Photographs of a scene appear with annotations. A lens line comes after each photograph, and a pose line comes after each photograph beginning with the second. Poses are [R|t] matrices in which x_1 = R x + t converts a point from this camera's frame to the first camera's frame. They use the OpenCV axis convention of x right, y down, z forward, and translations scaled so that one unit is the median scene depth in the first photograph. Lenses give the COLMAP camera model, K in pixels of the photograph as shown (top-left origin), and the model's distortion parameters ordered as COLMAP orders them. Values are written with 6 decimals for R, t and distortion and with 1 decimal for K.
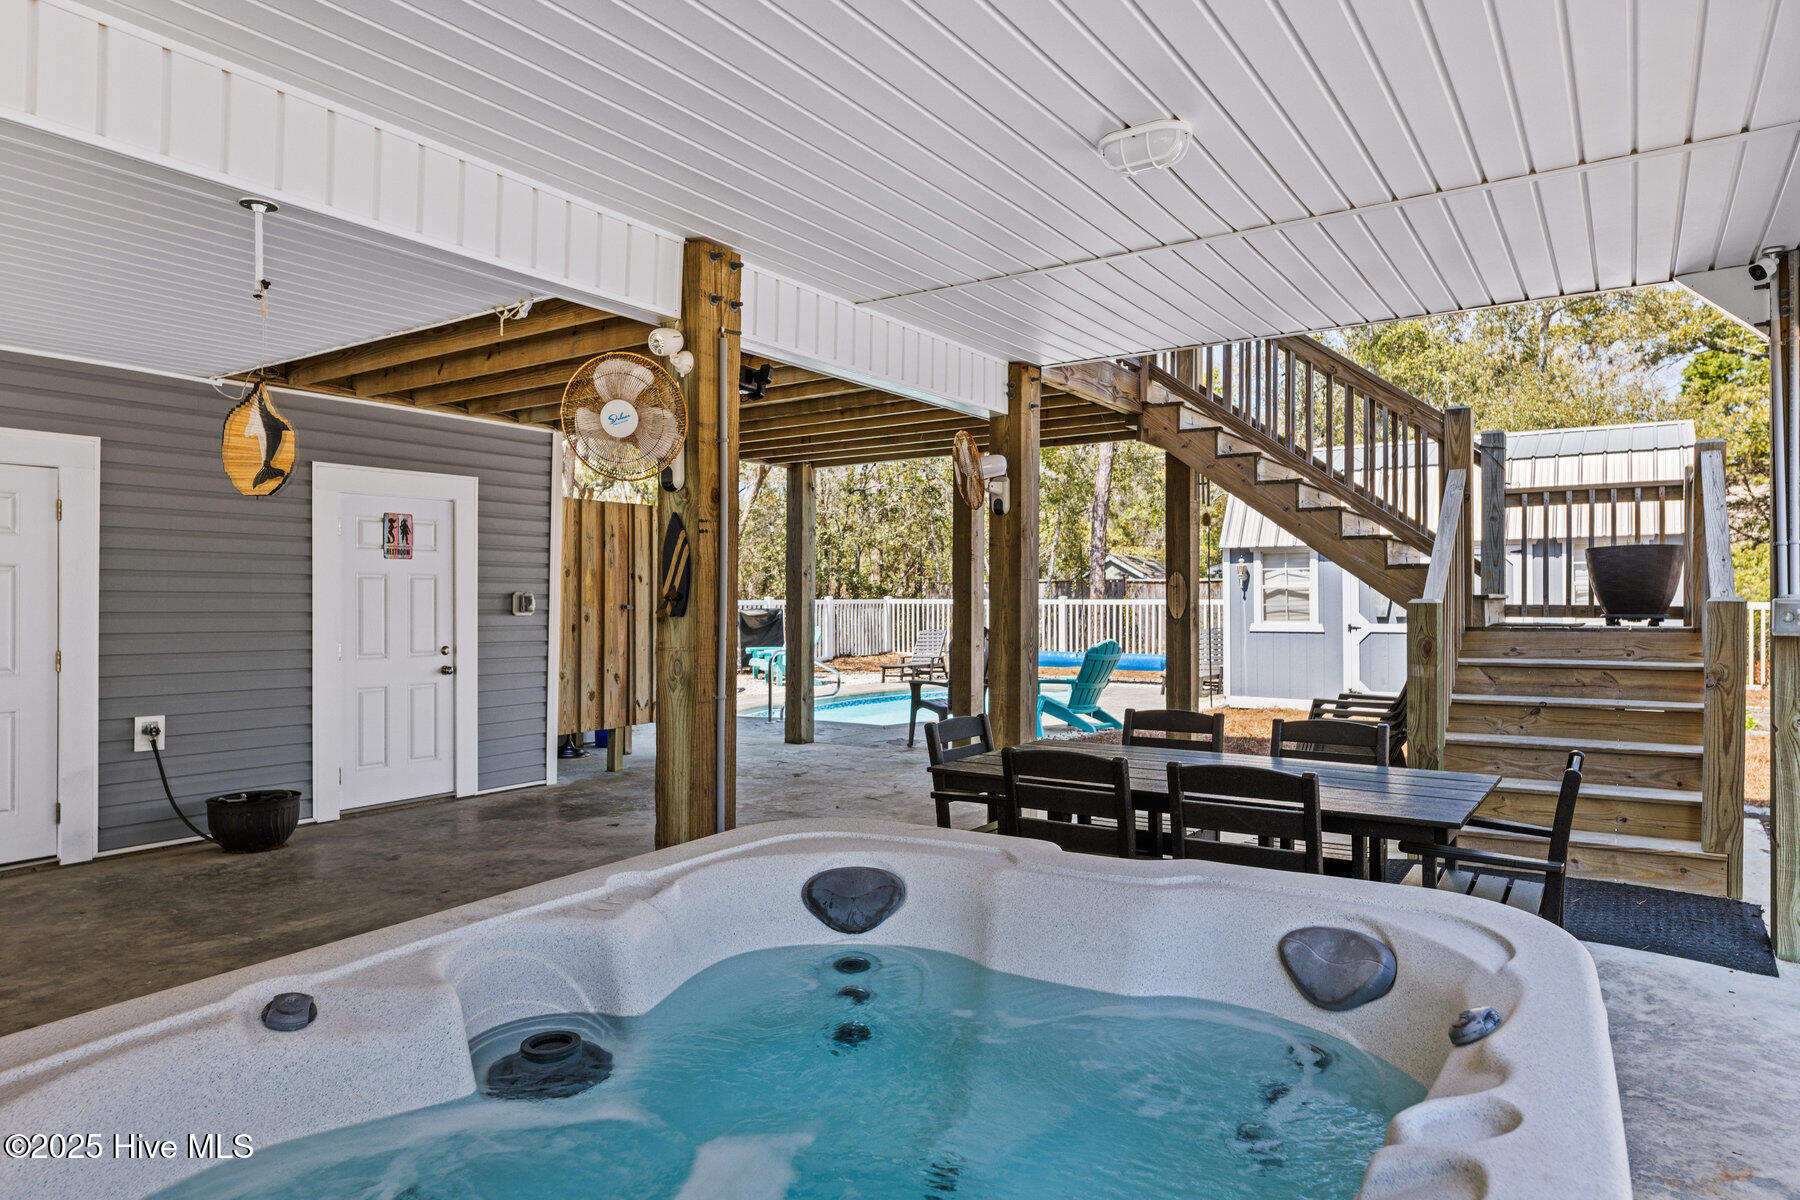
lens RADIAL K [[1100.0, 0, 900.4], [0, 1100.0, 602.1], [0, 0, 1]] dist [-0.000264, -0.000016]
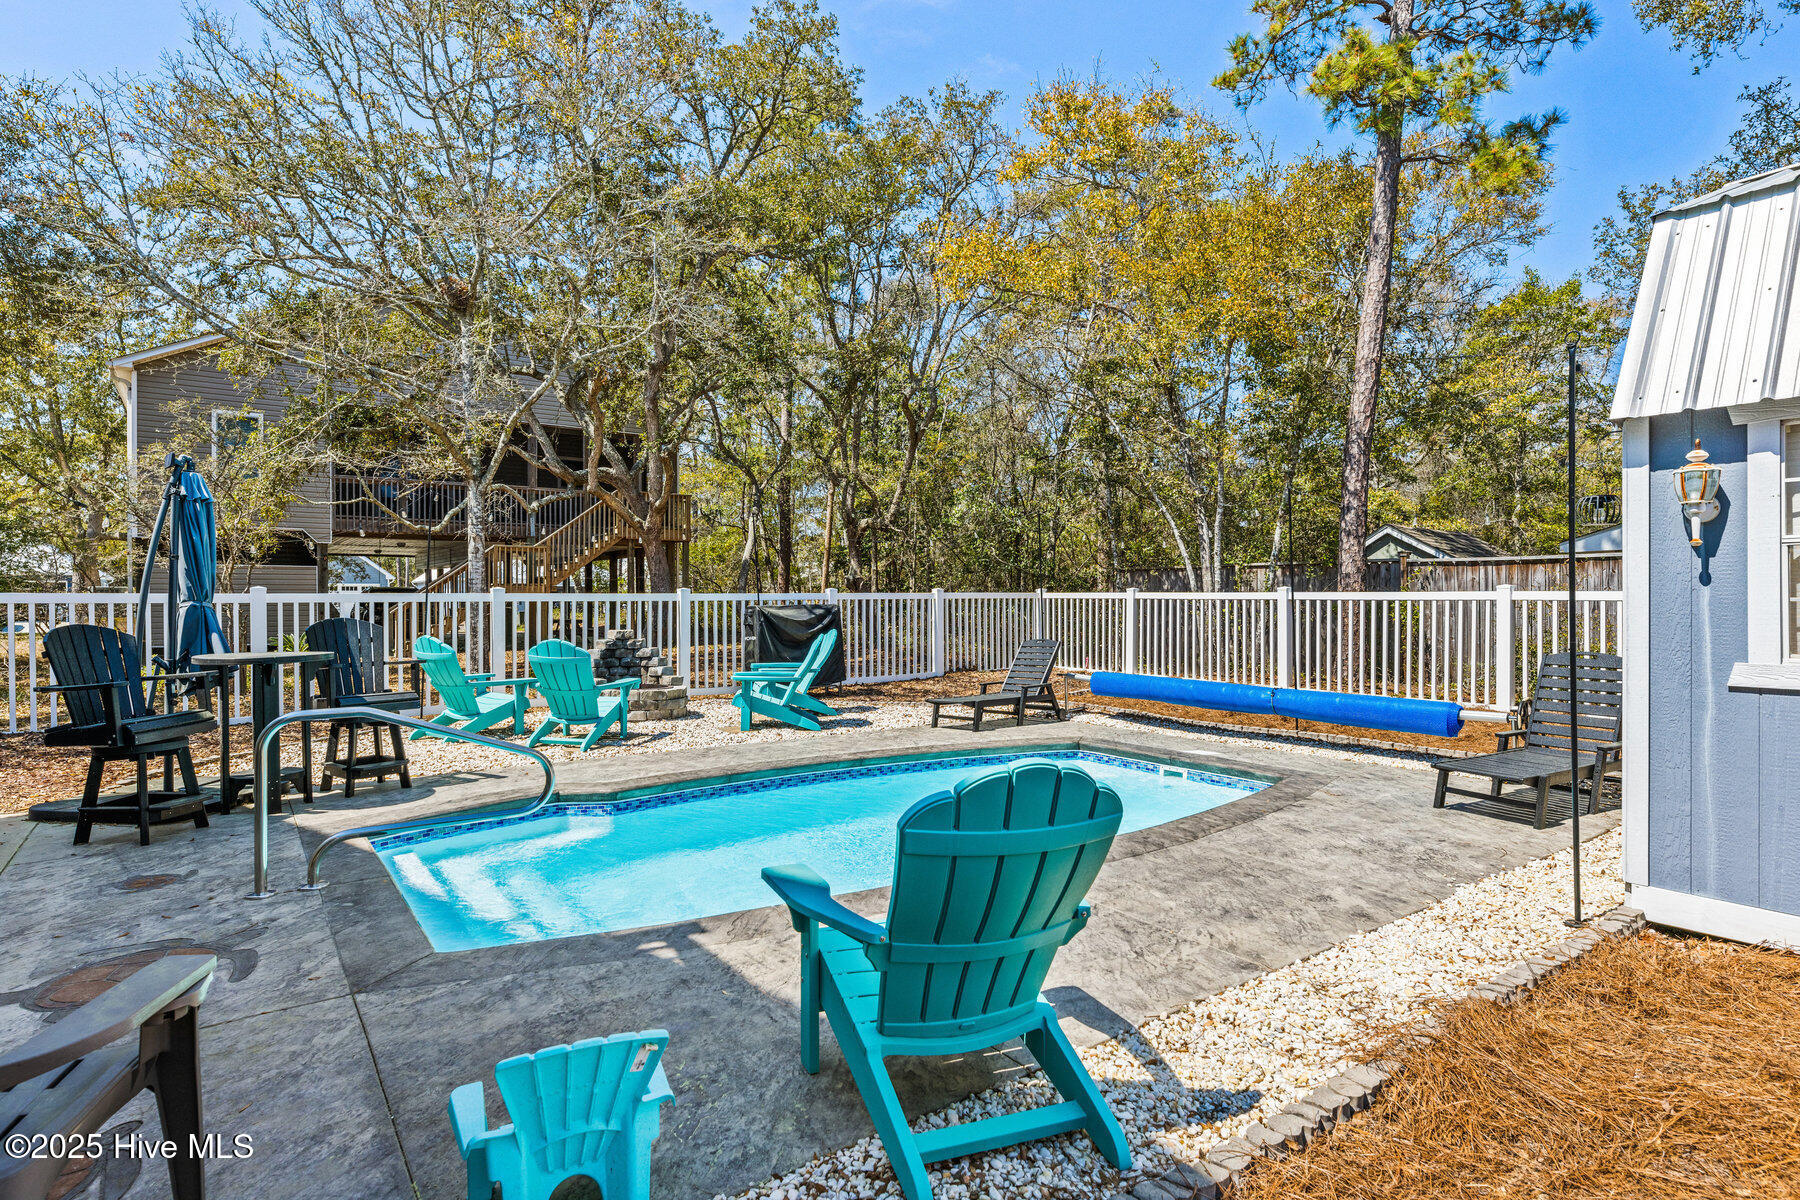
lens RADIAL K [[916.2, 0, 903.3], [0, 916.2, 600.7], [0, 0, 1]] dist [-0.005687, -0.000869]
pose [[0.941134, -0.000092, -0.338033, 0.186257], [0.001517, 0.999991, 0.003951, 0.001194], [0.338030, -0.004231, 0.941126, 0.679962]]
